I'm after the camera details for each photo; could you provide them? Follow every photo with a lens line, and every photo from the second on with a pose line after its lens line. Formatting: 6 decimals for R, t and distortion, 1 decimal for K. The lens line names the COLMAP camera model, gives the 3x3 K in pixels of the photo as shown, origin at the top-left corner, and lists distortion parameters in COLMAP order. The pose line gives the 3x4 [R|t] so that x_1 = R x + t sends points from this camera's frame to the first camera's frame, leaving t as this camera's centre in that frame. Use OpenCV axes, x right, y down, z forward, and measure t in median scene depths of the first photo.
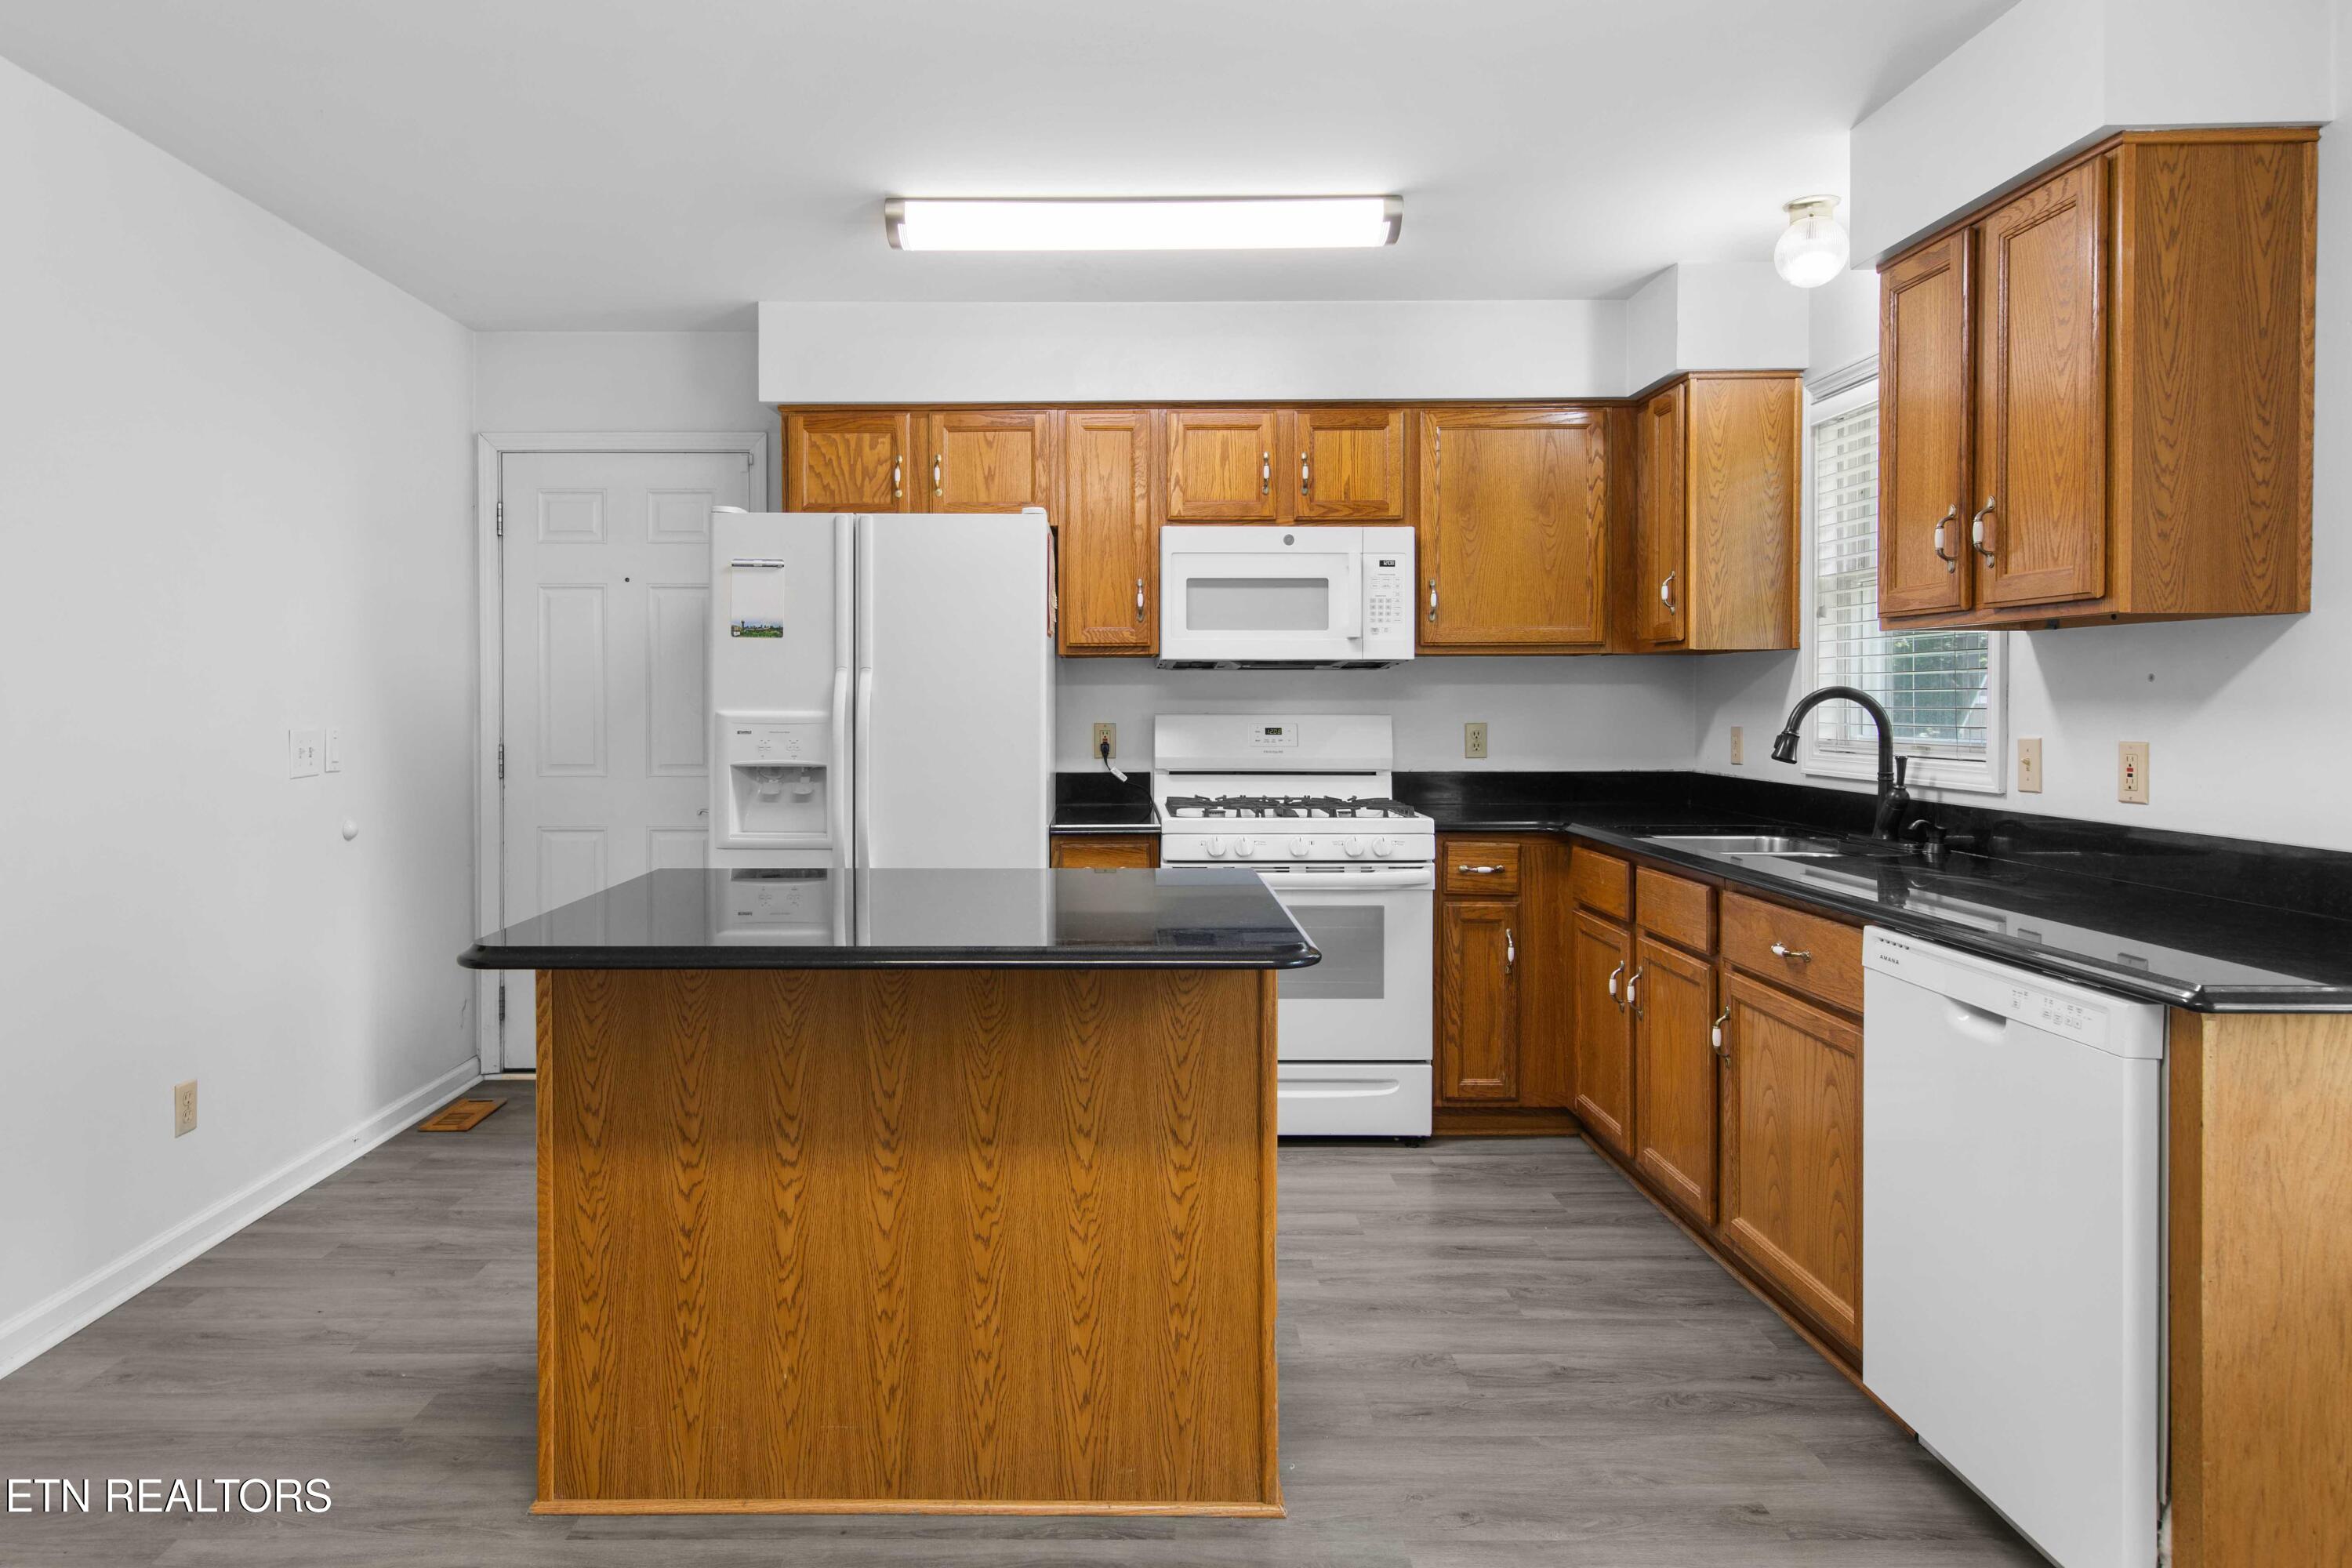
lens RADIAL K [[1389.5, 0, 1110.5], [0, 1389.5, 712.4], [0, 0, 1]] dist [0.007125, -0.000124]
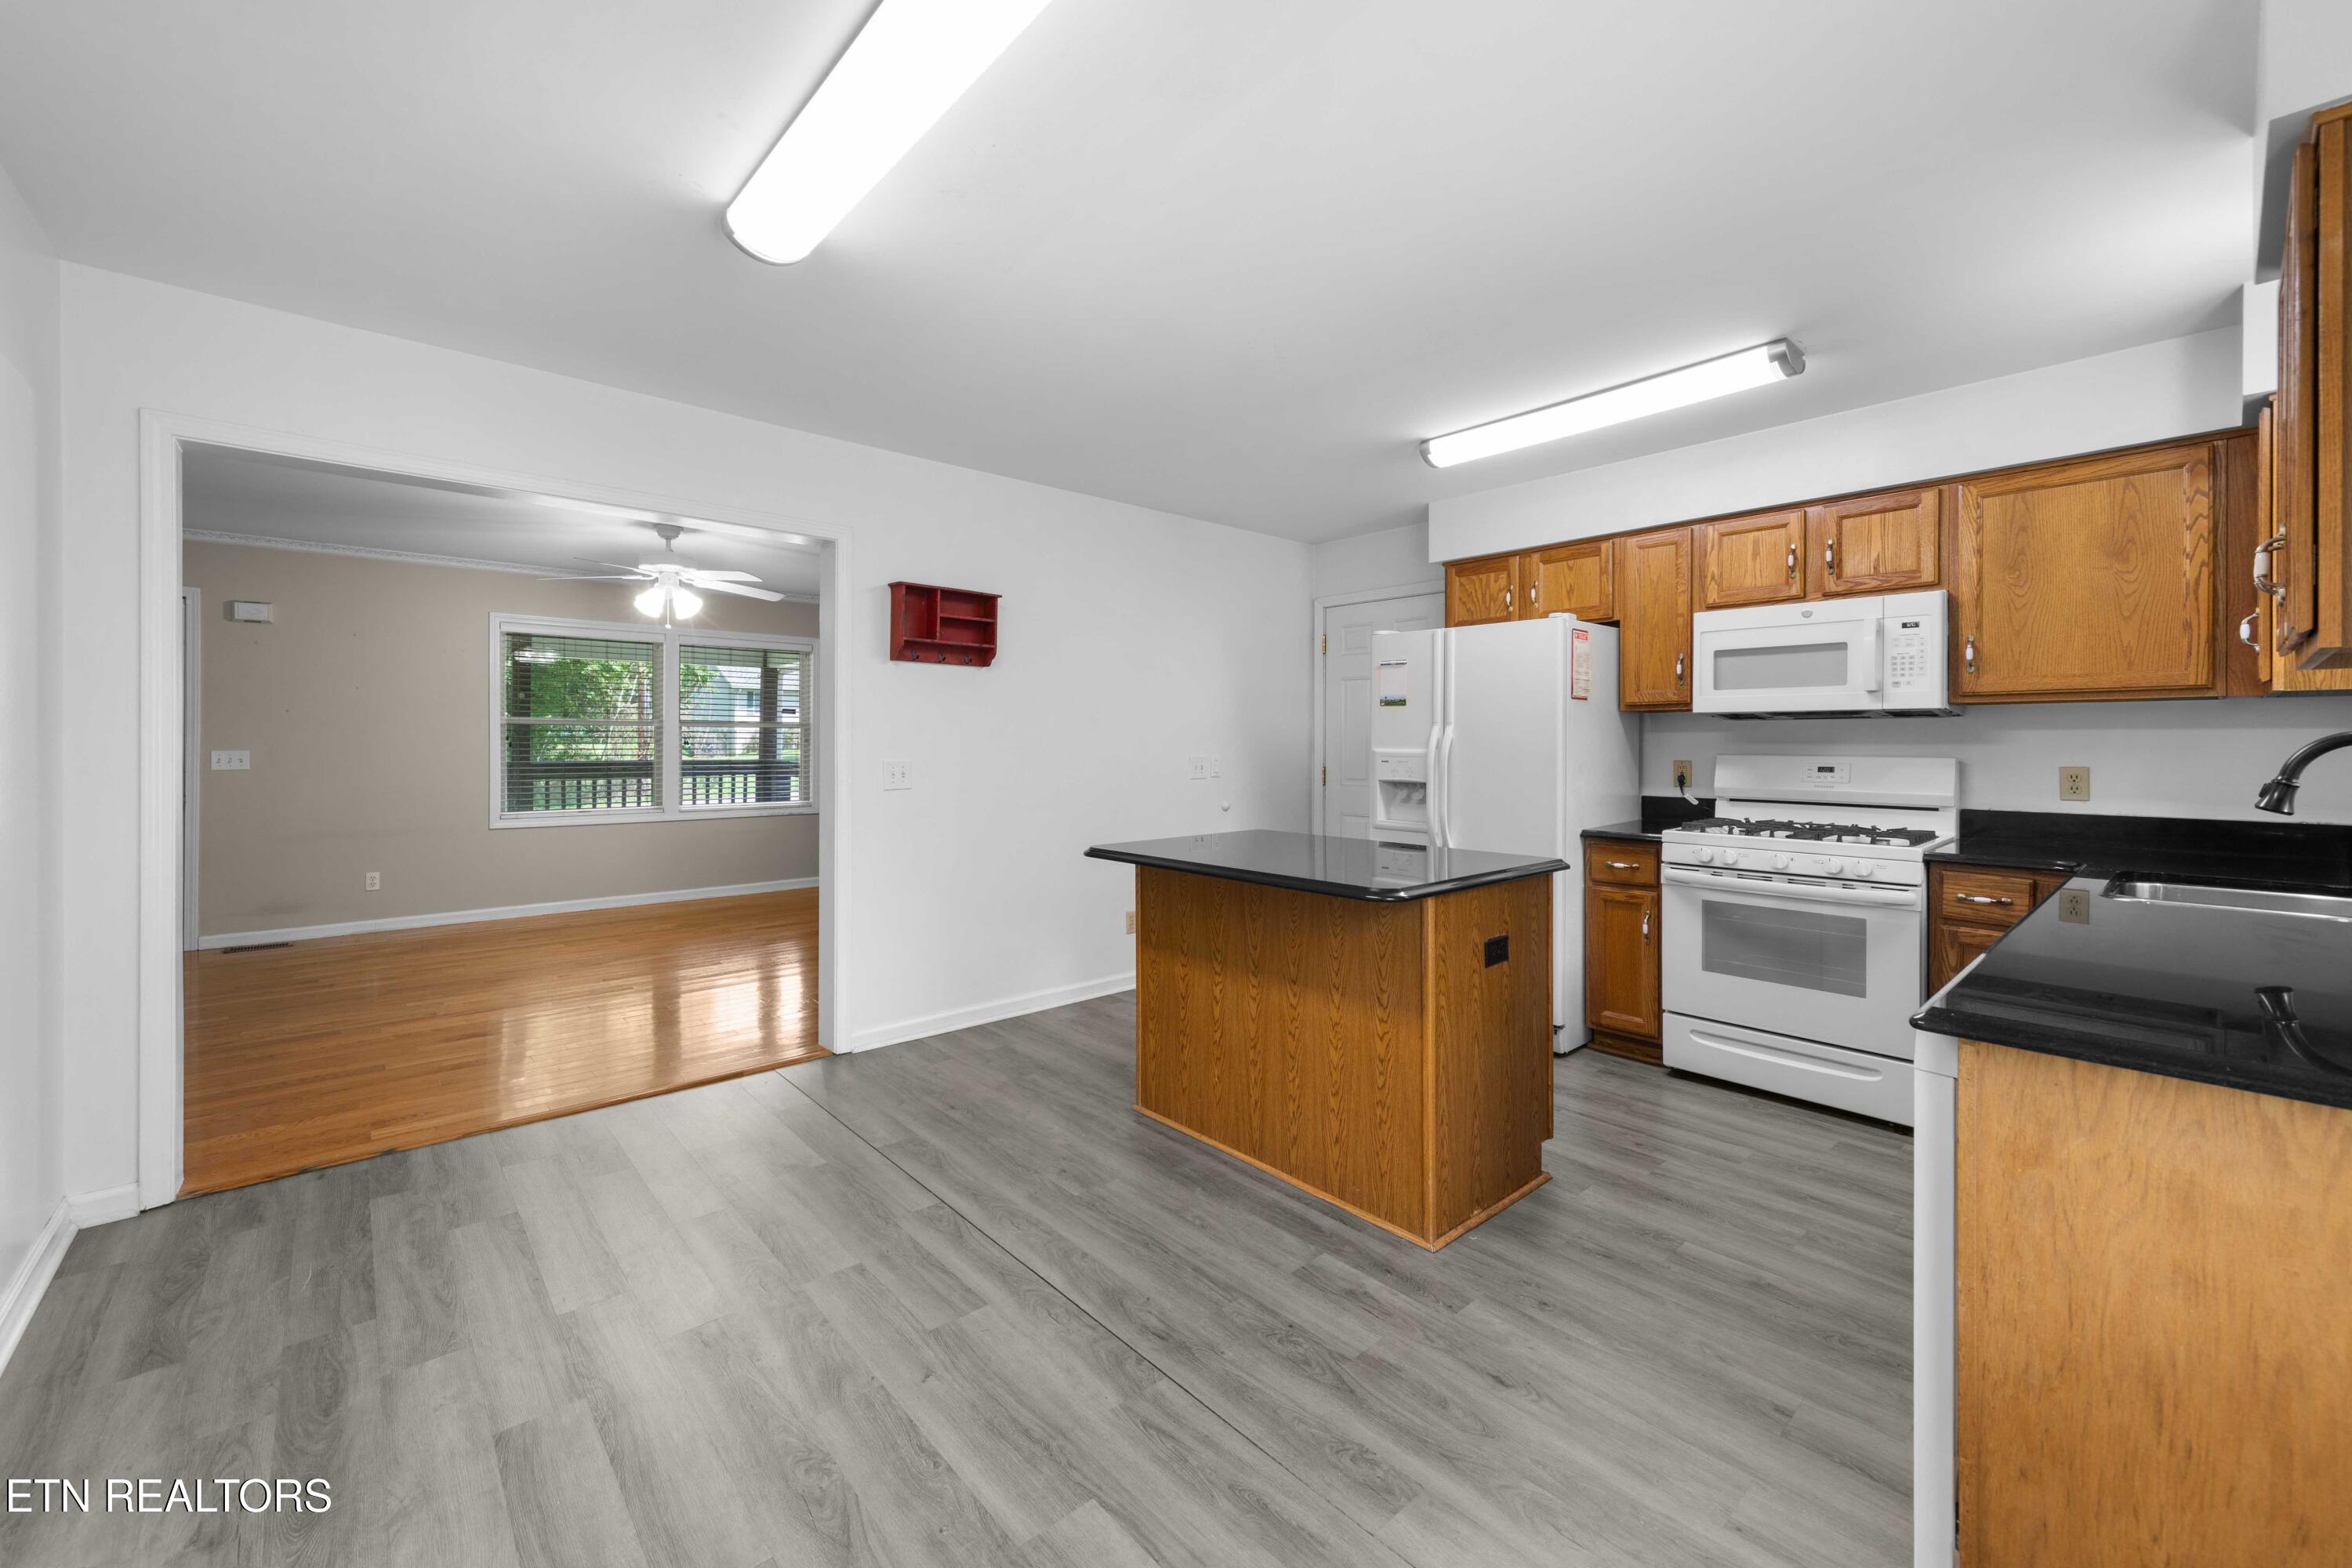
lens RADIAL K [[928.8, 0, 1146.8], [0, 928.8, 741.5], [0, 0, 1]] dist [0.003243, 0.000038]
pose [[0.654061, 0.001520, -0.756440, 0.413848], [-0.009516, 0.999935, -0.006219, -0.000359], [0.756382, 0.011266, 0.654033, 0.025500]]
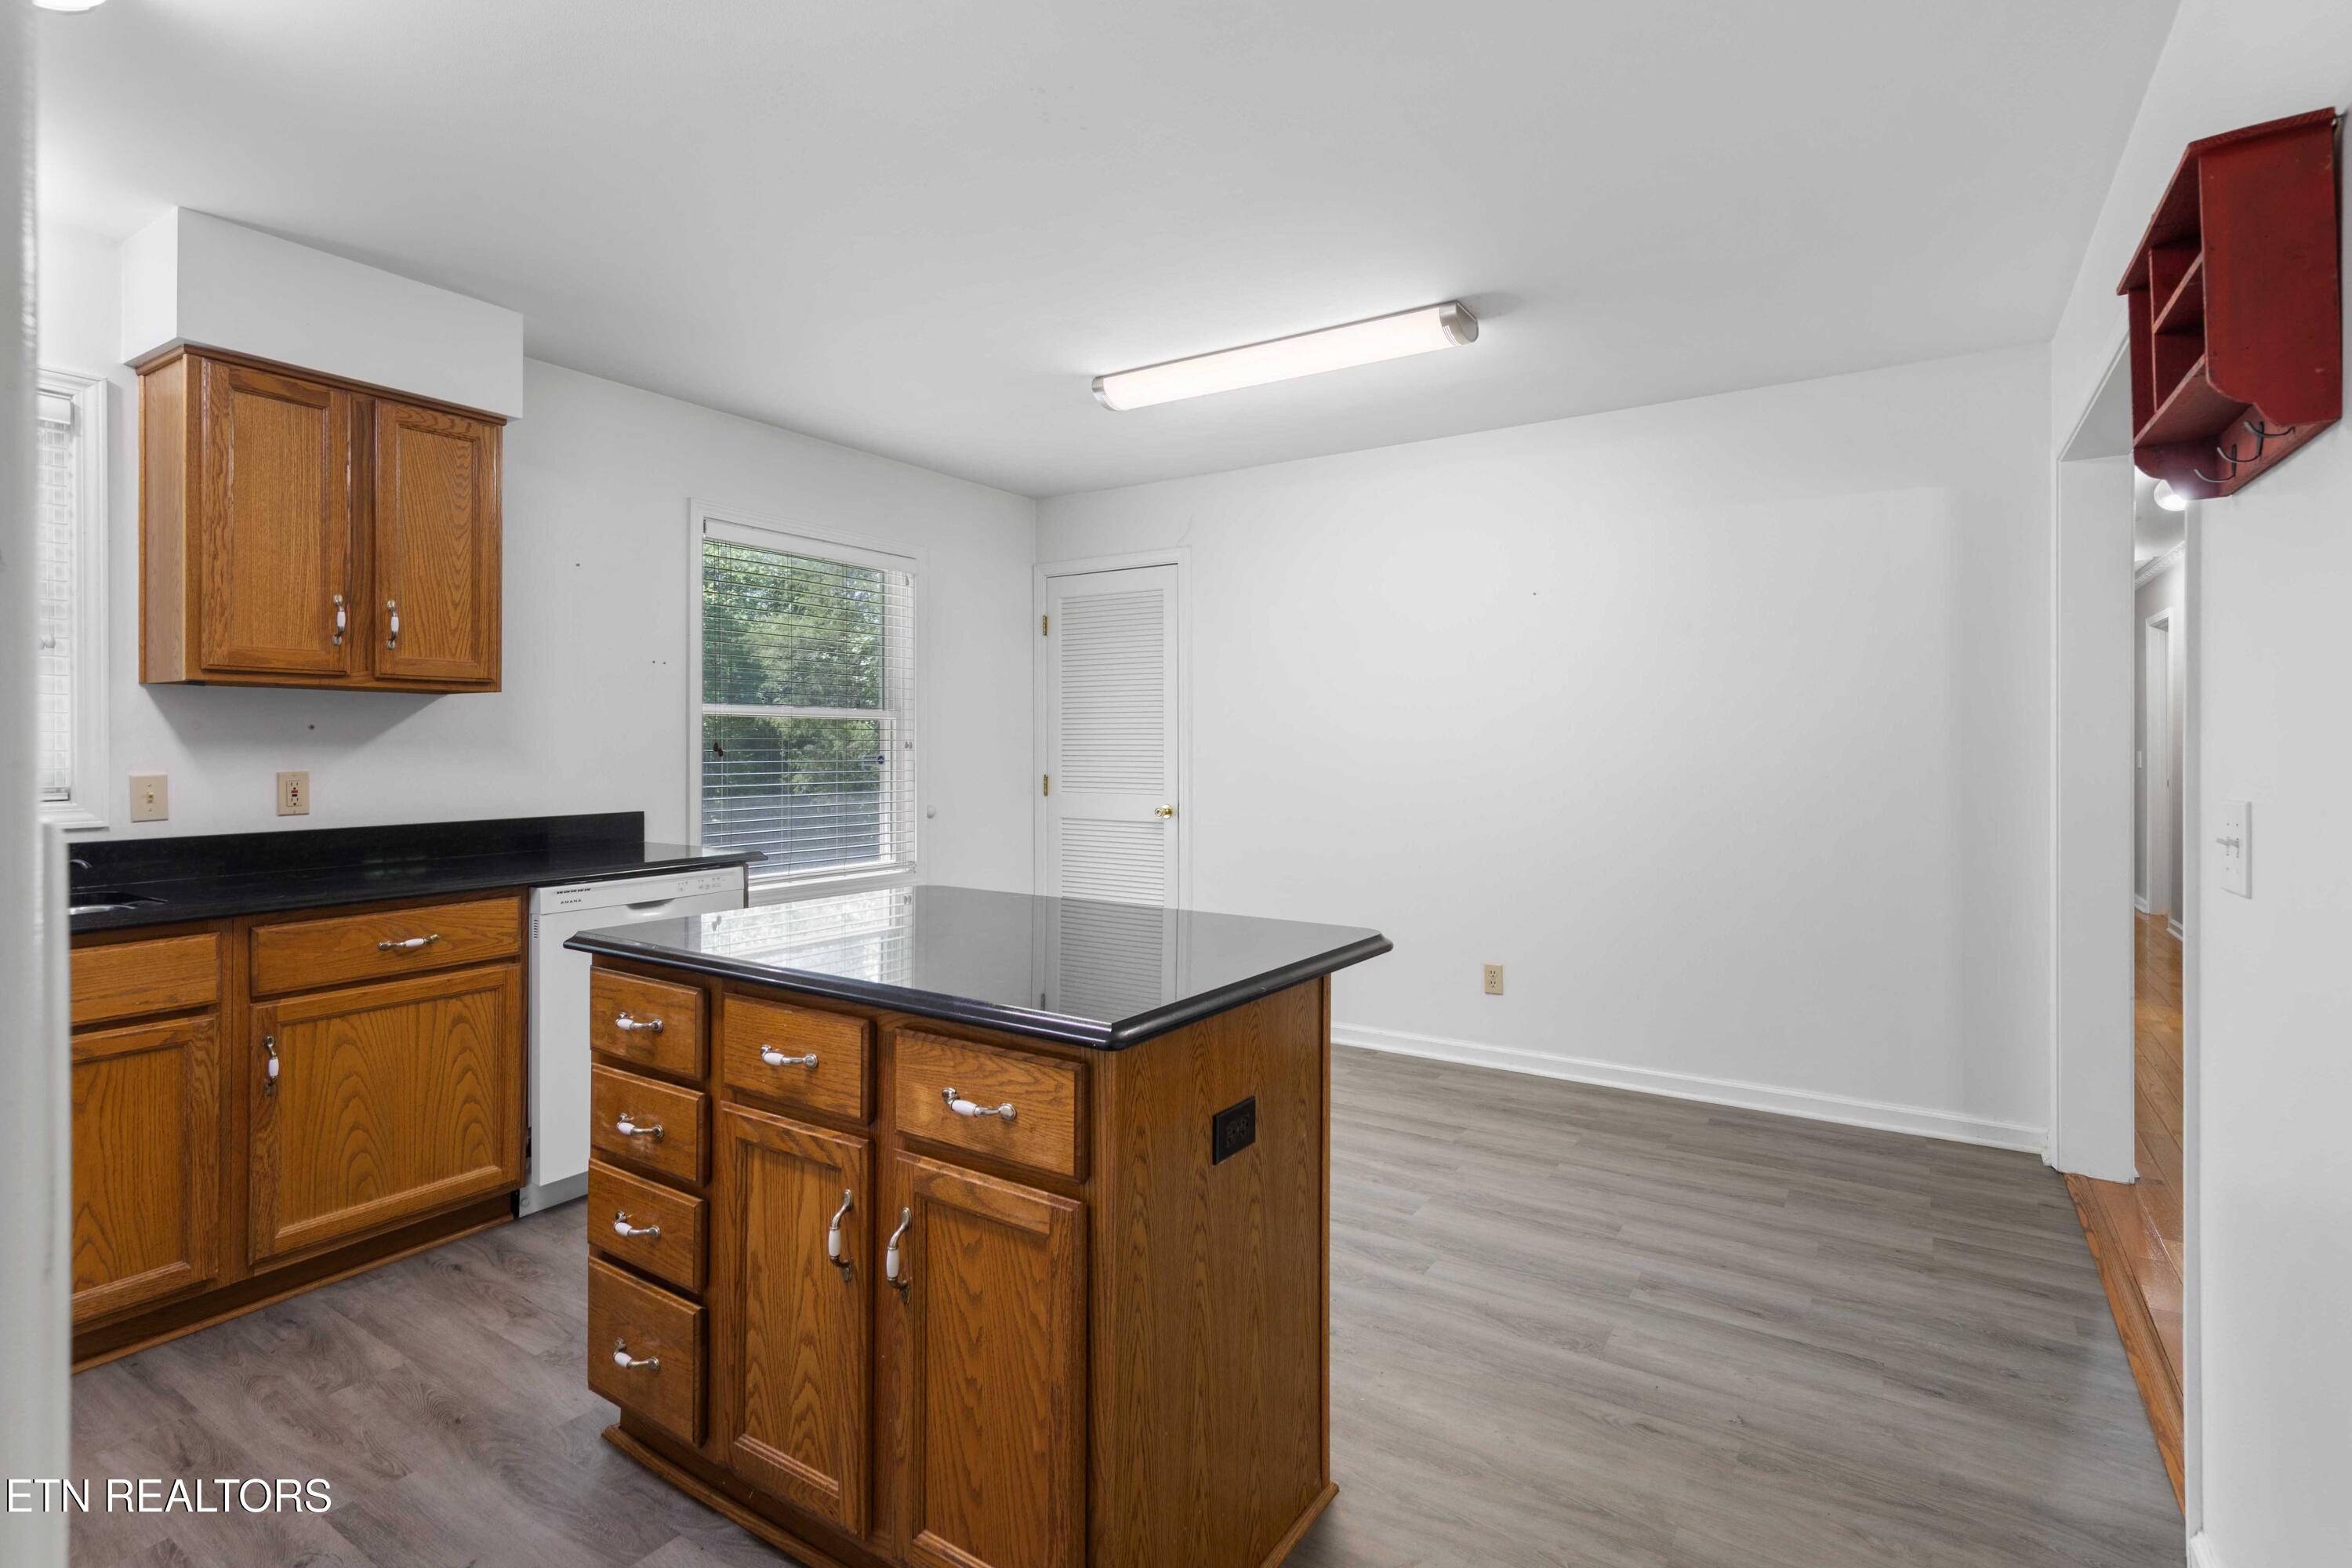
lens RADIAL K [[1128.4, 0, 1174.2], [0, 1128.4, 742.4], [0, 0, 1]] dist [0.001889, 0.000057]
pose [[-0.835157, 0.000378, 0.550011, -0.459977], [0.005573, 0.999954, 0.007774, -0.009269], [-0.549983, 0.009558, -0.835121, 1.039927]]
